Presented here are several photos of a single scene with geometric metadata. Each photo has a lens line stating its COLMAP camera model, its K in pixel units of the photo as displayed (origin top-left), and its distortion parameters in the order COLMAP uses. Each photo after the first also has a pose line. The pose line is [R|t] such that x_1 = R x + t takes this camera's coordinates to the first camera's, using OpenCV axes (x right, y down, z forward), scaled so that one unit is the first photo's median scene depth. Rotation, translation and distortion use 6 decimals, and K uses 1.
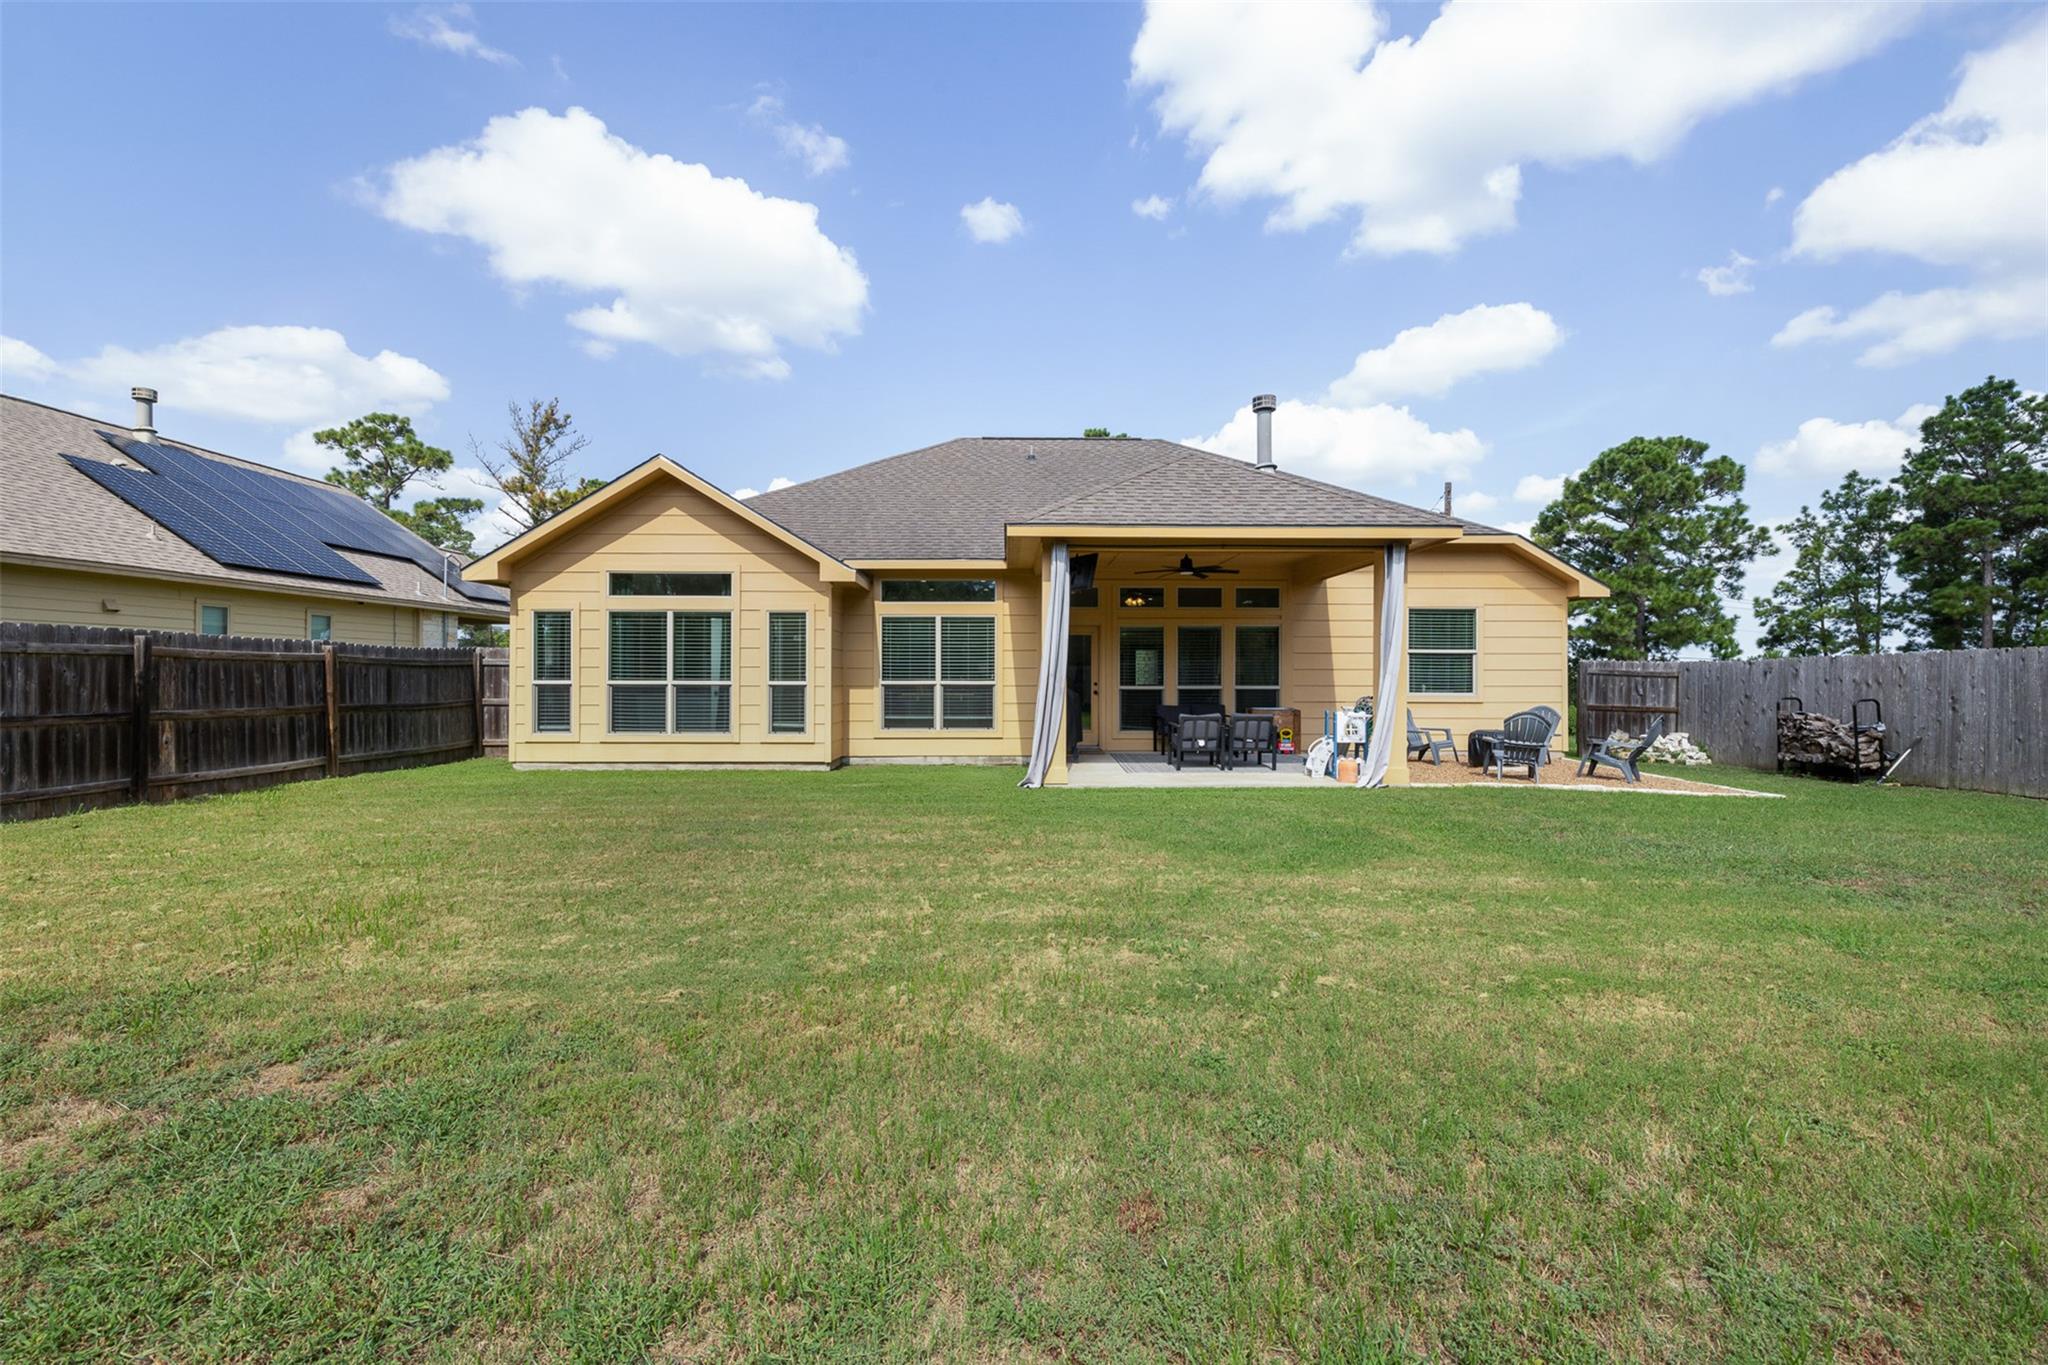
lens RADIAL K [[874.3, 0, 1019.1], [0, 874.3, 669.2], [0, 0, 1]] dist [0.002689, 0.000595]
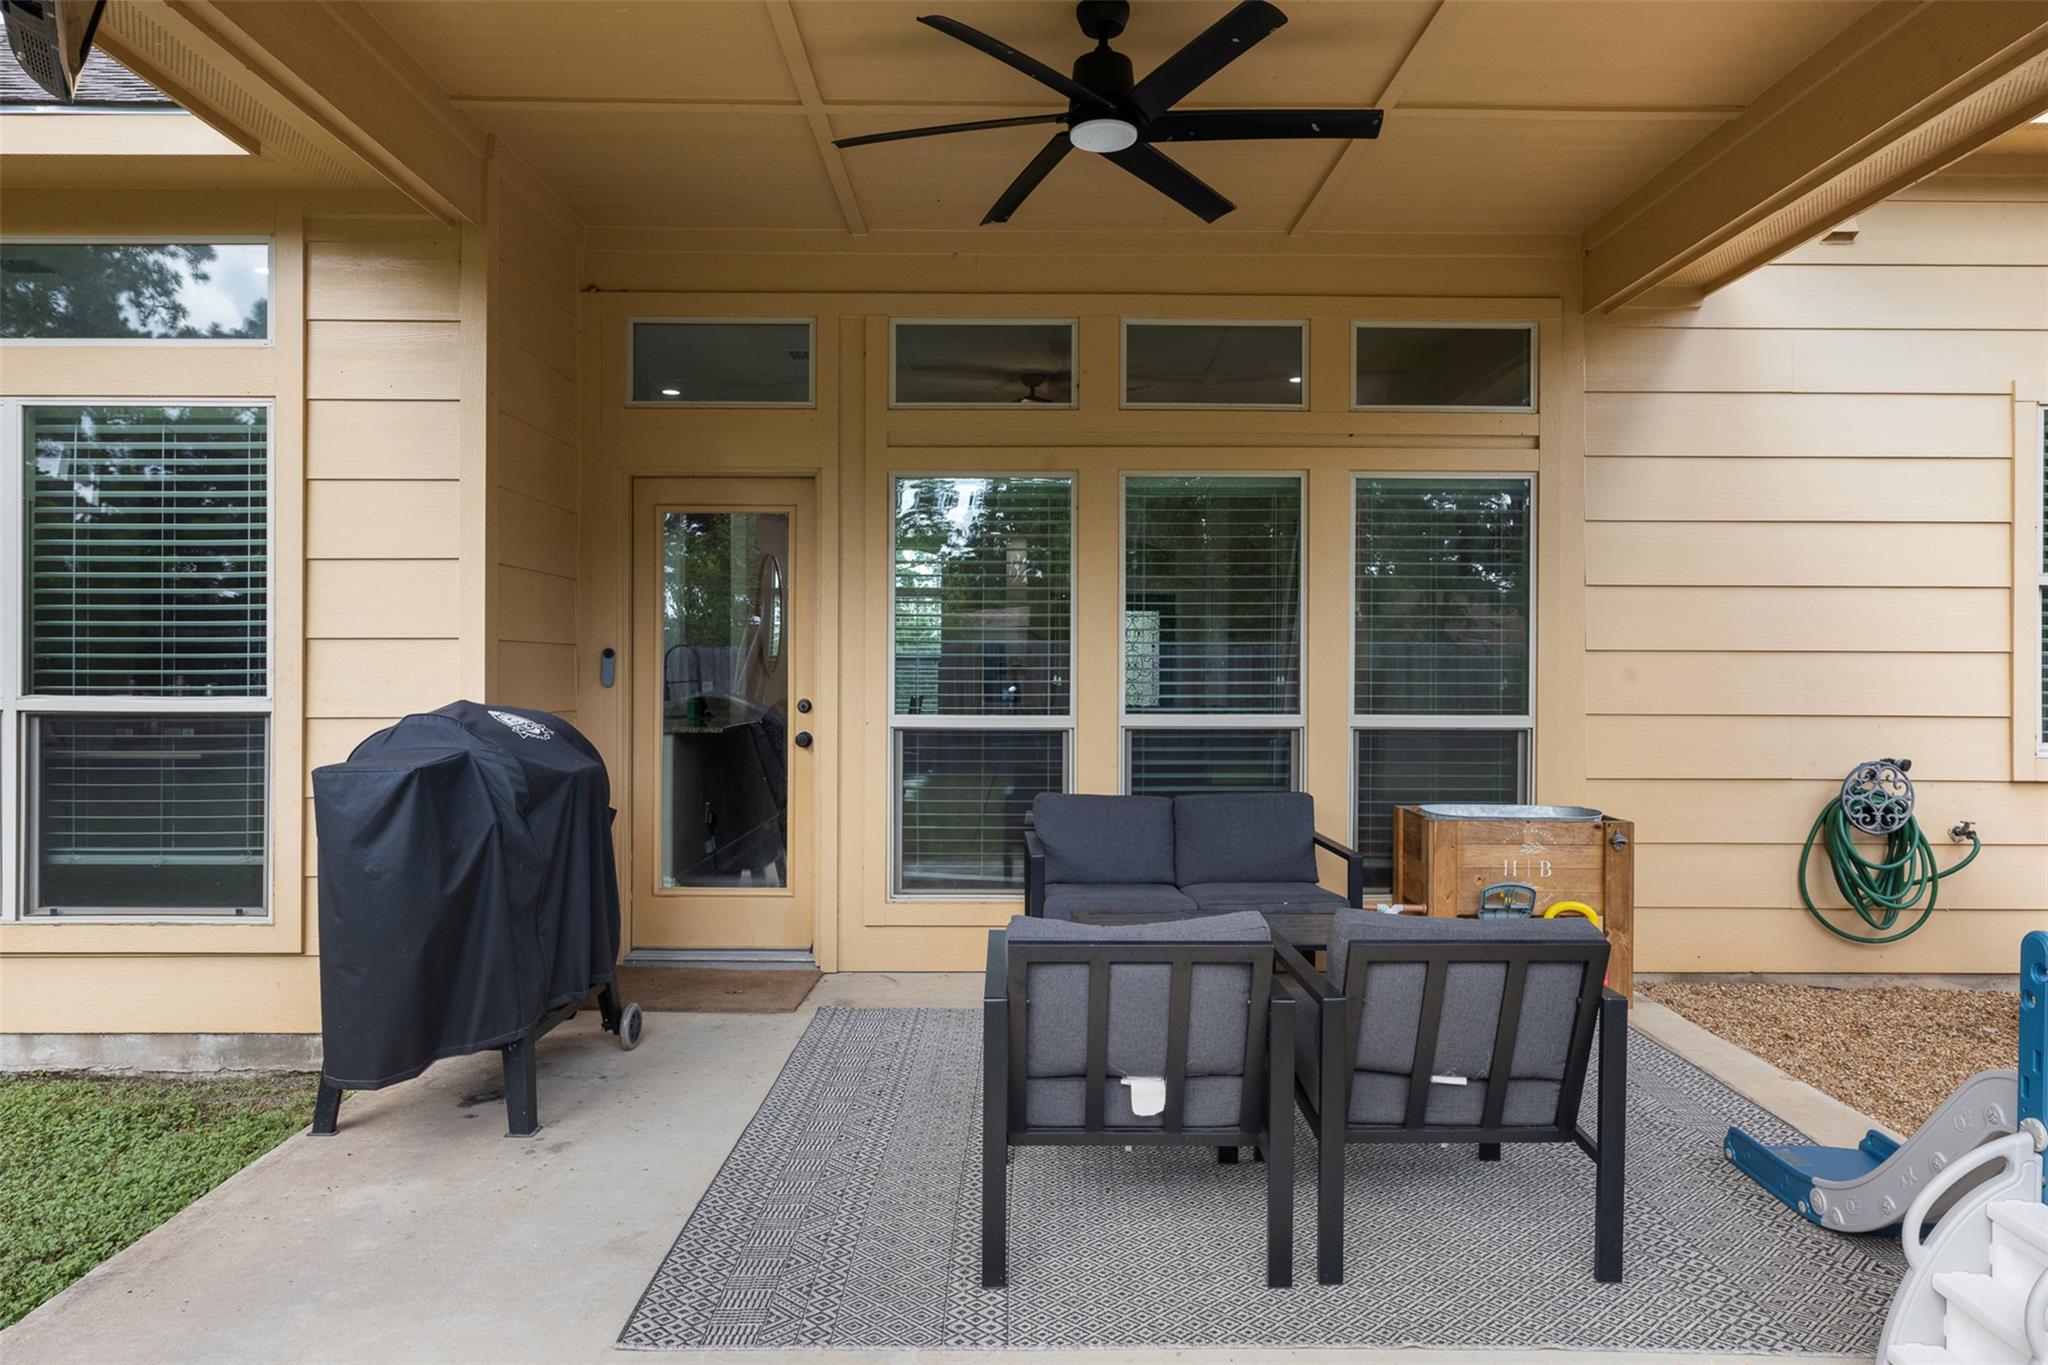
lens RADIAL K [[1322.2, 0, 1020.4], [0, 1322.2, 675.4], [0, 0, 1]] dist [0.003766, 0.002328]
pose [[0.999999, 0.000878, -0.000679, 0.152032], [-0.000874, 0.999985, 0.005334, 0.005481], [0.000683, -0.005333, 0.999986, 0.622448]]
